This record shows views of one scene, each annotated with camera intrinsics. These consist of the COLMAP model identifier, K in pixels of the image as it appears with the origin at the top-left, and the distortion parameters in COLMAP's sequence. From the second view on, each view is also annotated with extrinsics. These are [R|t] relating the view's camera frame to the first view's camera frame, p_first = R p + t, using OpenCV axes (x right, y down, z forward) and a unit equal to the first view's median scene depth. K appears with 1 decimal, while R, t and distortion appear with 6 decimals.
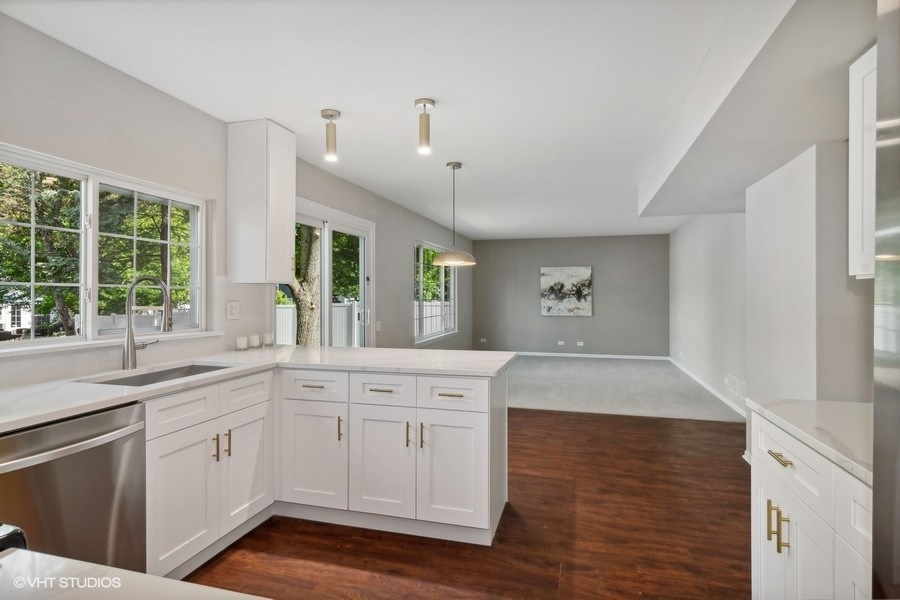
lens RADIAL K [[488.6, 0, 446.2], [0, 488.6, 291.9], [0, 0, 1]] dist [-0.002746, 0.000259]
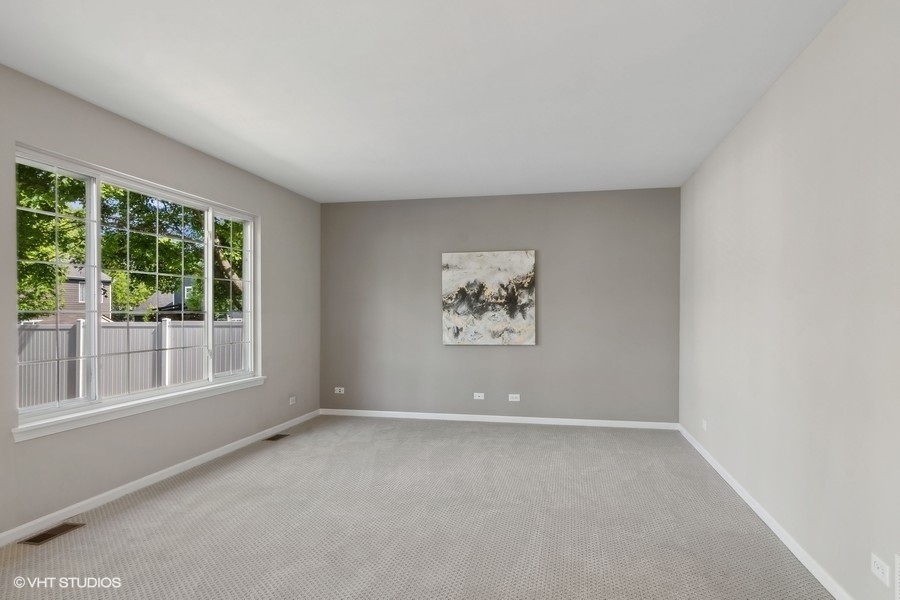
lens RADIAL K [[550.1, 0, 458.8], [0, 550.1, 316.9], [0, 0, 1]] dist [-0.005344, -0.000351]
pose [[0.998106, 0.001221, 0.061513, 0.177414], [-0.001954, 0.999928, 0.011855, 0.011895], [-0.061494, -0.011952, 0.998036, 0.410669]]
